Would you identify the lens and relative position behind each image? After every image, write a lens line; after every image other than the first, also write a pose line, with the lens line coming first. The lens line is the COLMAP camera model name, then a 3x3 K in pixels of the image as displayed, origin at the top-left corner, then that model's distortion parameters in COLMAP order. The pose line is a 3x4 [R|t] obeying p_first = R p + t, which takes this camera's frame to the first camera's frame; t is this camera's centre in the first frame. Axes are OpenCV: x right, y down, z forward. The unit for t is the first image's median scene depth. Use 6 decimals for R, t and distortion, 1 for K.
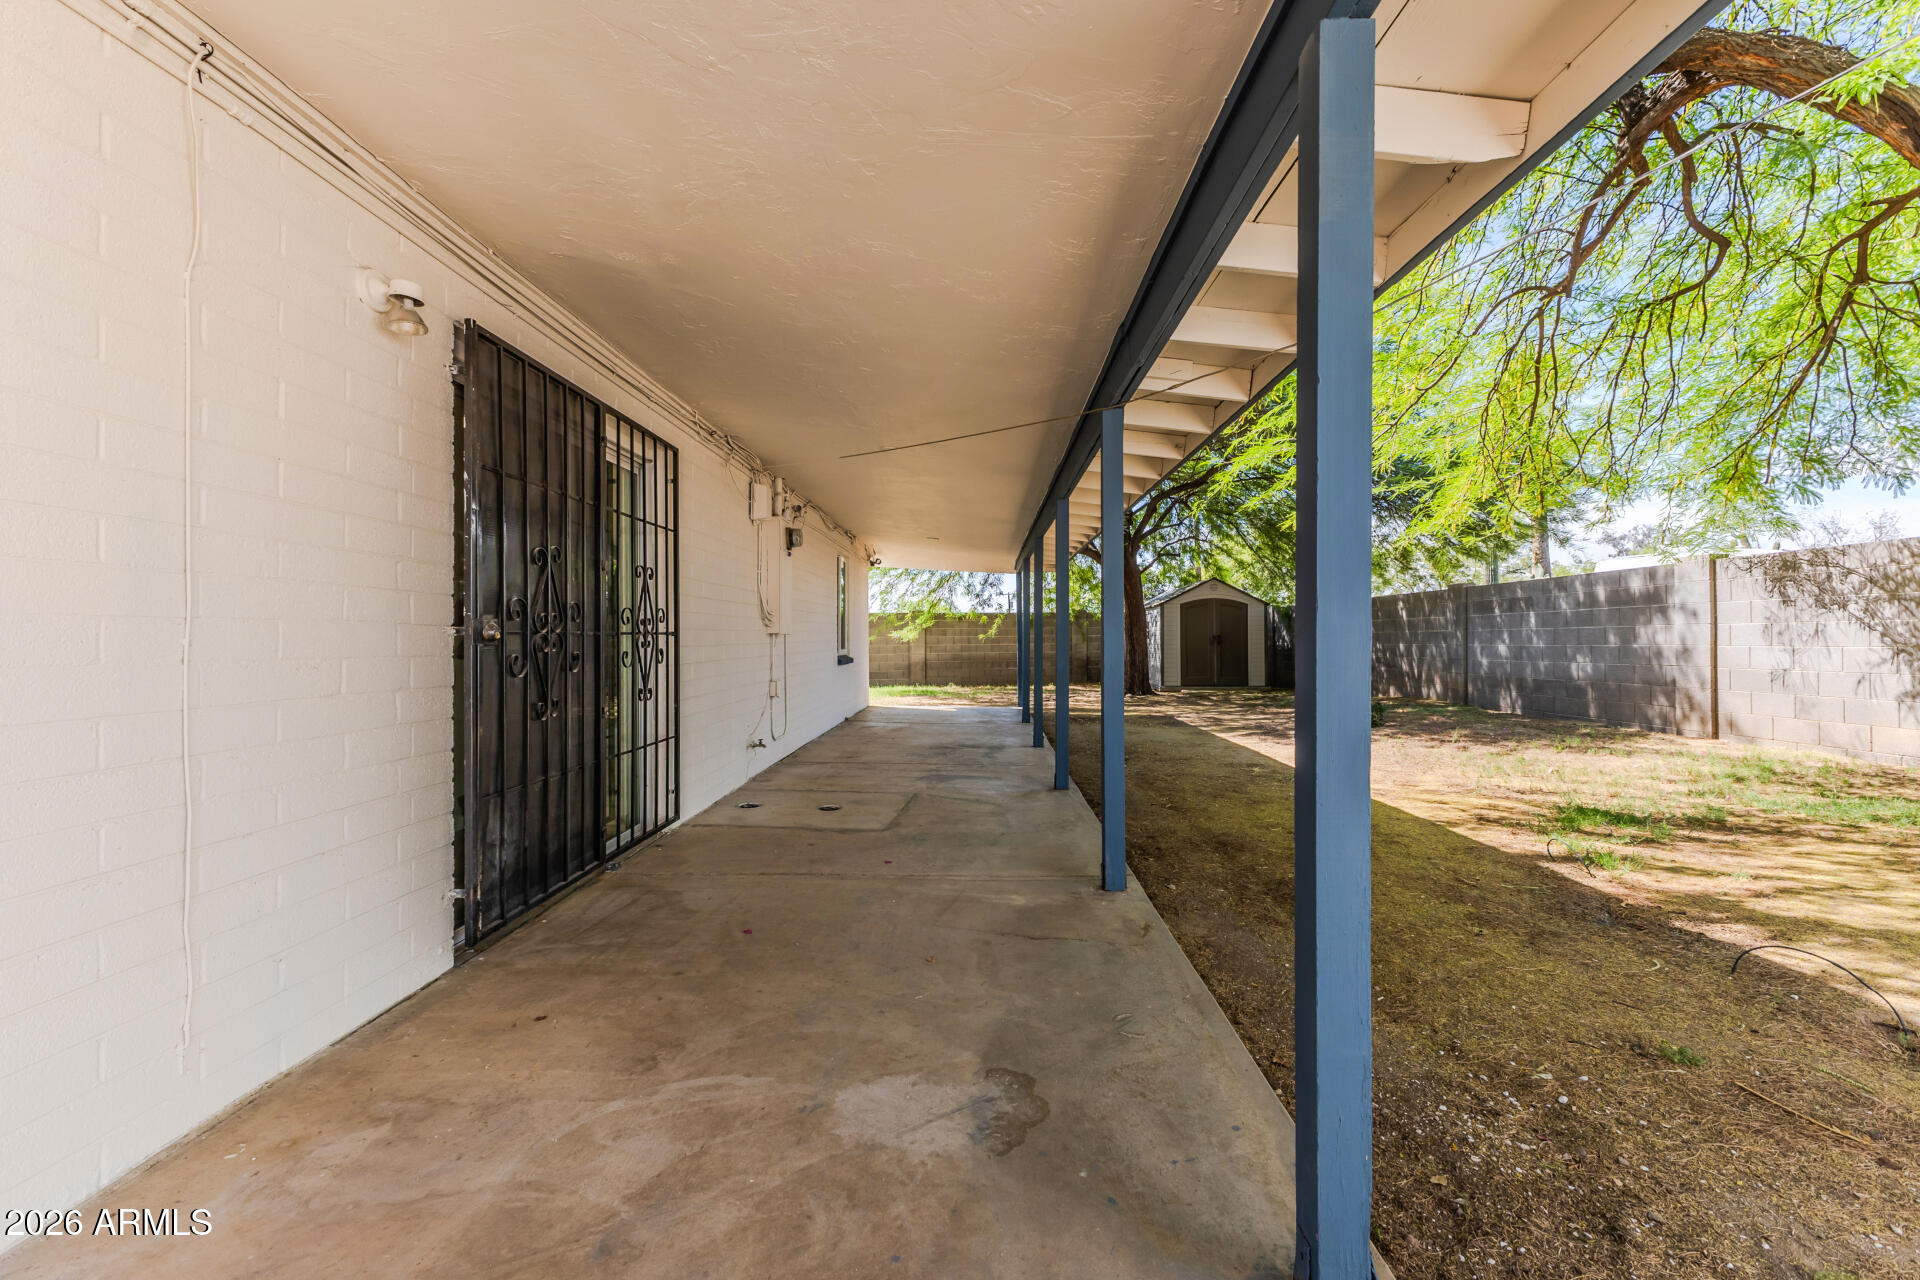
lens RADIAL K [[834.3, 0, 952.4], [0, 834.3, 633.9], [0, 0, 1]] dist [0.002713, -0.001666]
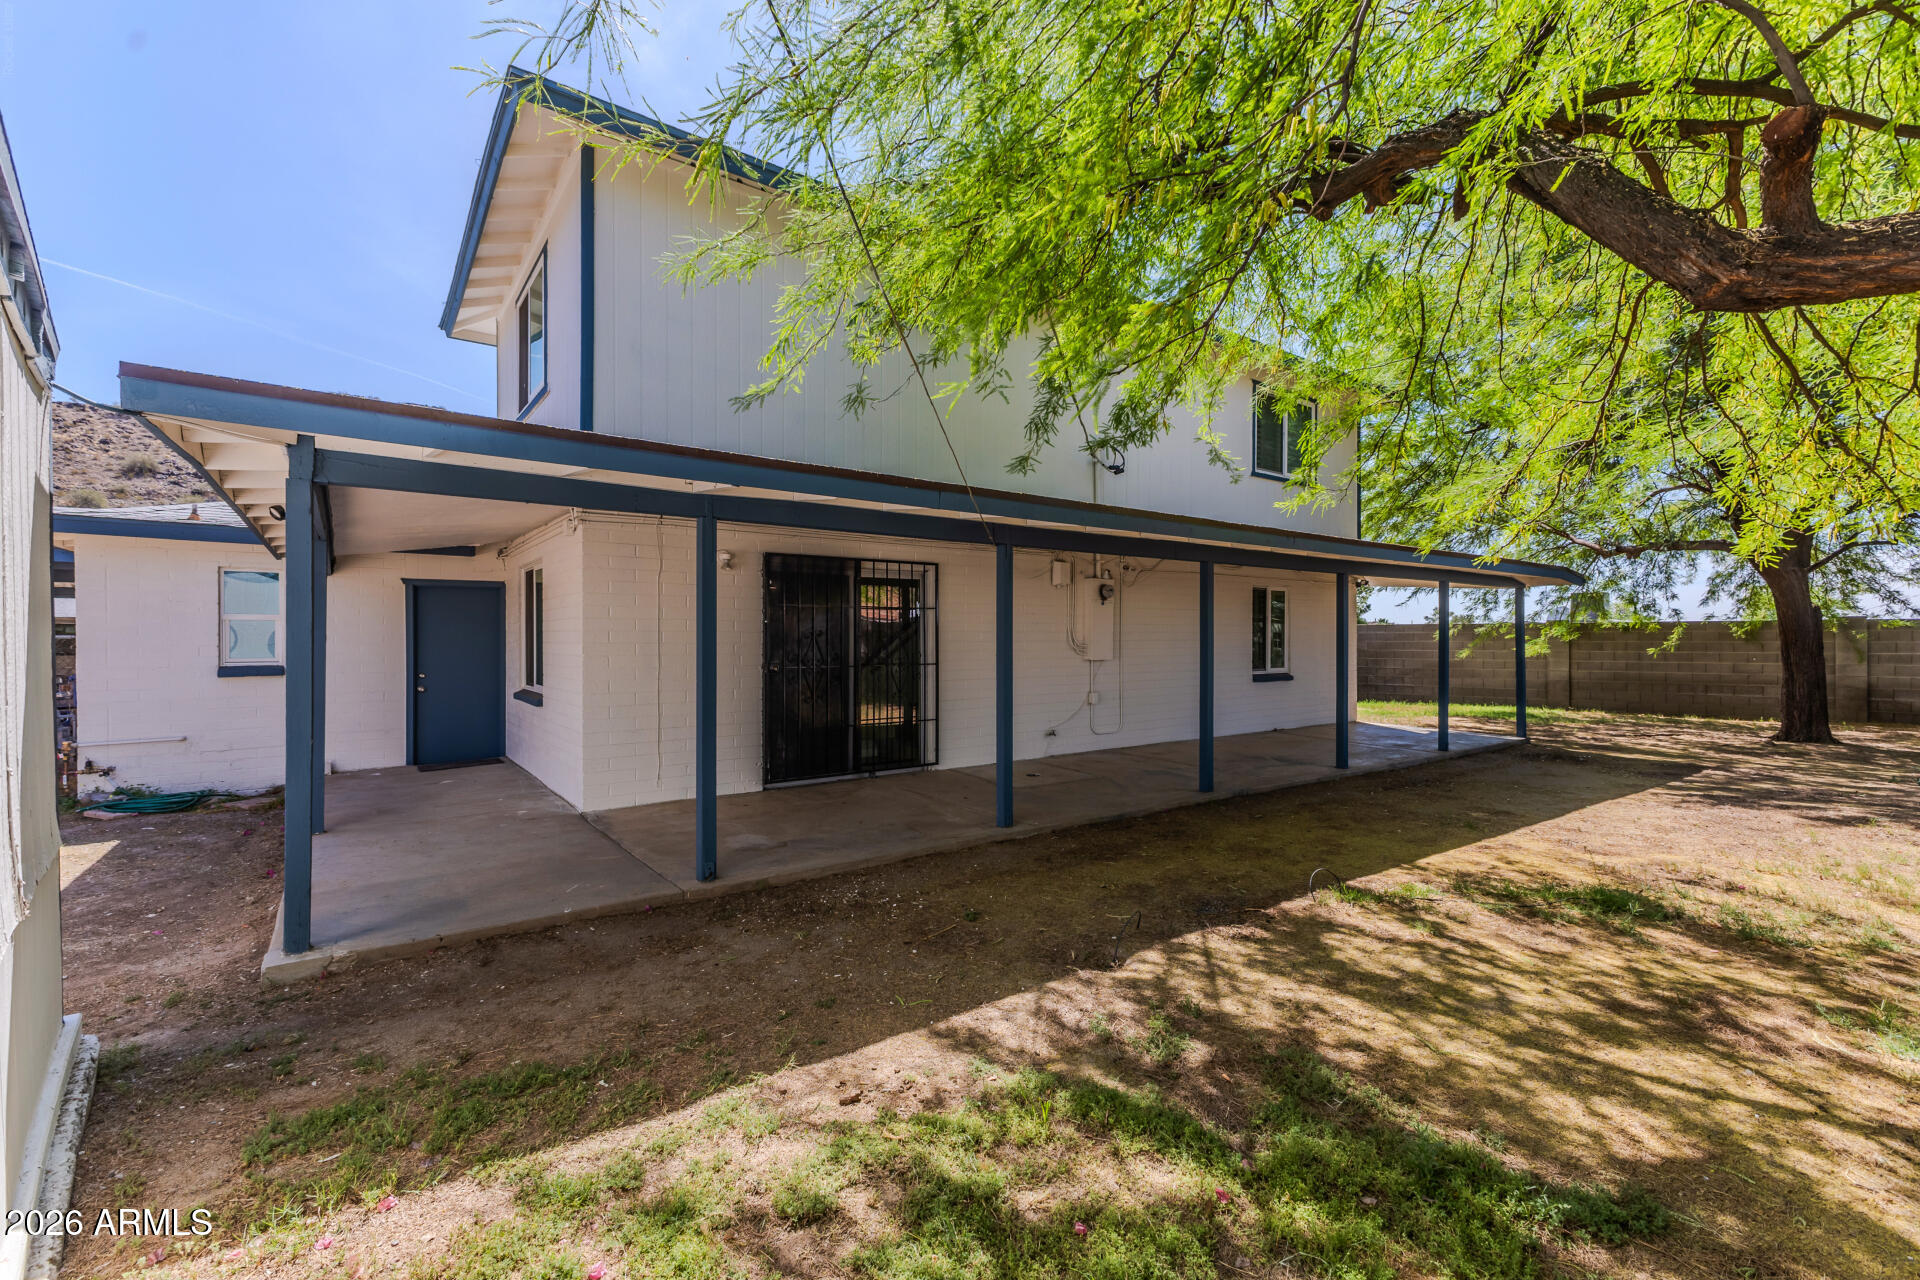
lens RADIAL K [[834.3, 0, 942.6], [0, 834.3, 635.2], [0, 0, 1]] dist [0.002713, -0.001666]
pose [[0.607723, 0.004036, -0.794139, 0.477346], [-0.000534, 0.999989, 0.004674, -0.029394], [0.794149, -0.002417, 0.607719, -0.040844]]
